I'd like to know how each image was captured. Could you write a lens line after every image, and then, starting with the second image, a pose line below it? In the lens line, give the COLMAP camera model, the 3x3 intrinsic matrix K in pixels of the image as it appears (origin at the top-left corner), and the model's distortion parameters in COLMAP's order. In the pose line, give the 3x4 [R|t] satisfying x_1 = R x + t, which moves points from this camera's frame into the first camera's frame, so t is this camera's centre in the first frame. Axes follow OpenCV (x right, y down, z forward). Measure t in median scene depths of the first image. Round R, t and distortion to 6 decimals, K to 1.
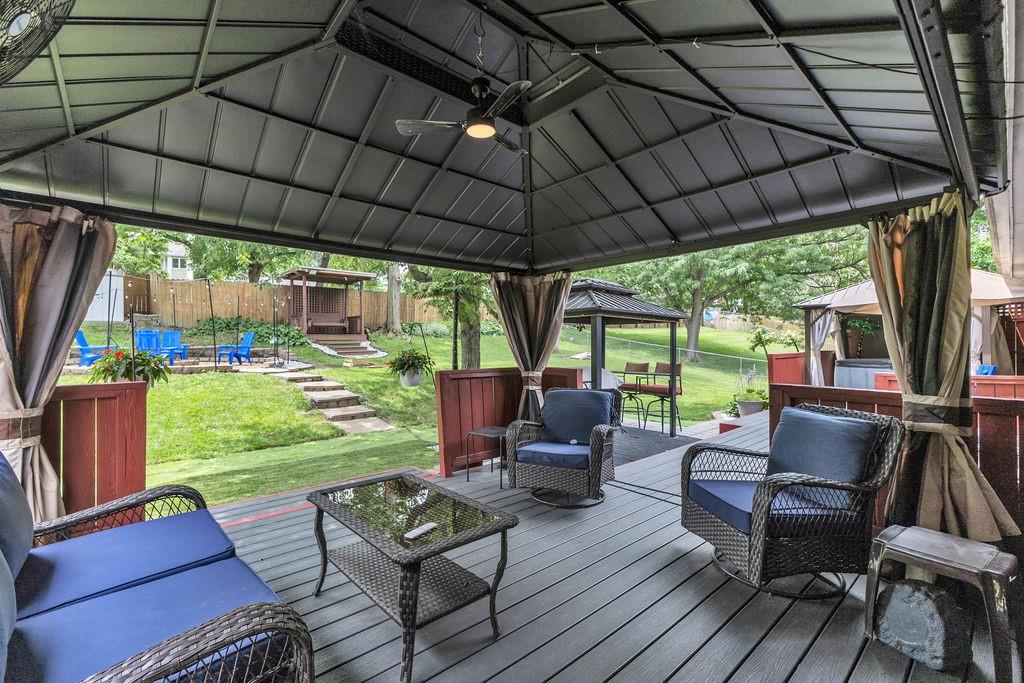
lens RADIAL K [[443.6, 0, 514.5], [0, 443.6, 337.7], [0, 0, 1]] dist [0.002545, 0.000624]
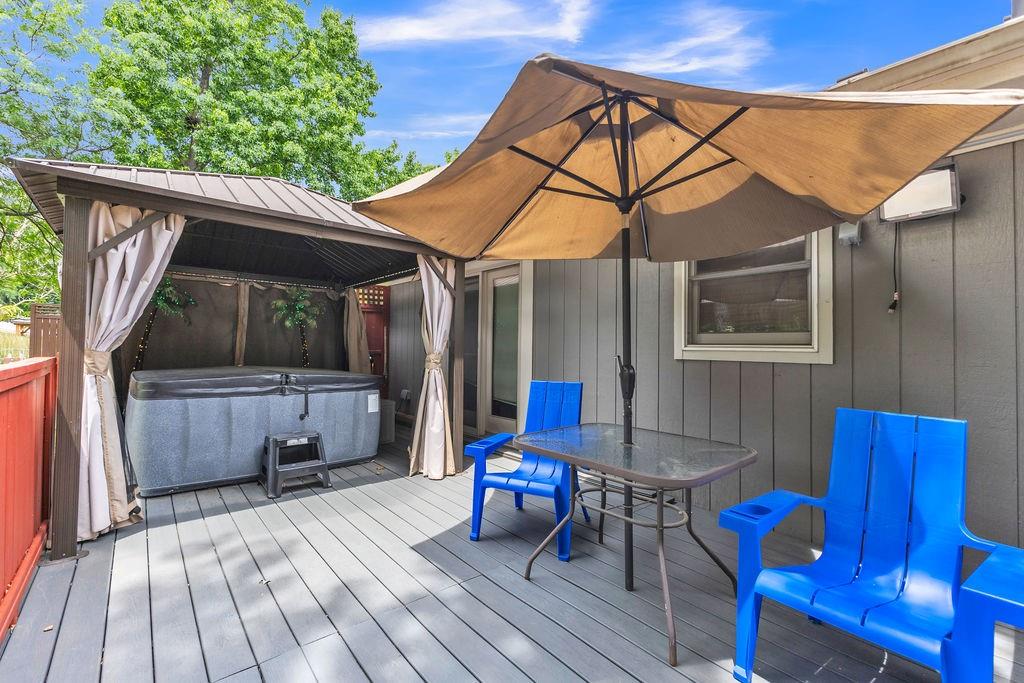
lens RADIAL K [[435.7, 0, 509.7], [0, 435.7, 340.2], [0, 0, 1]] dist [0.002082, -0.000126]
pose [[0.023817, 0.019311, 0.999530, 0.591703], [-0.025335, 0.999504, -0.018707, 0.028373], [-0.999395, -0.024878, 0.024294, 1.064409]]
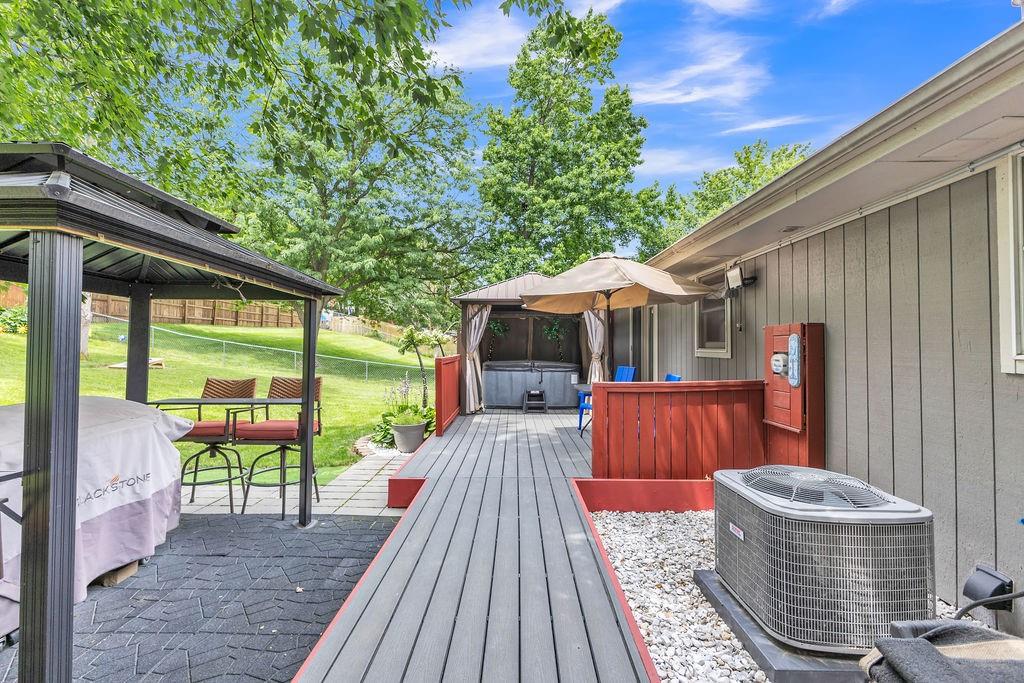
lens RADIAL K [[429.5, 0, 507.6], [0, 429.5, 336.2], [0, 0, 1]] dist [-0.001210, -0.000650]
pose [[0.674924, 0.022861, 0.737533, 0.164399], [-0.014032, 0.999737, -0.018148, 0.015475], [-0.737754, 0.001899, 0.675067, 0.560773]]
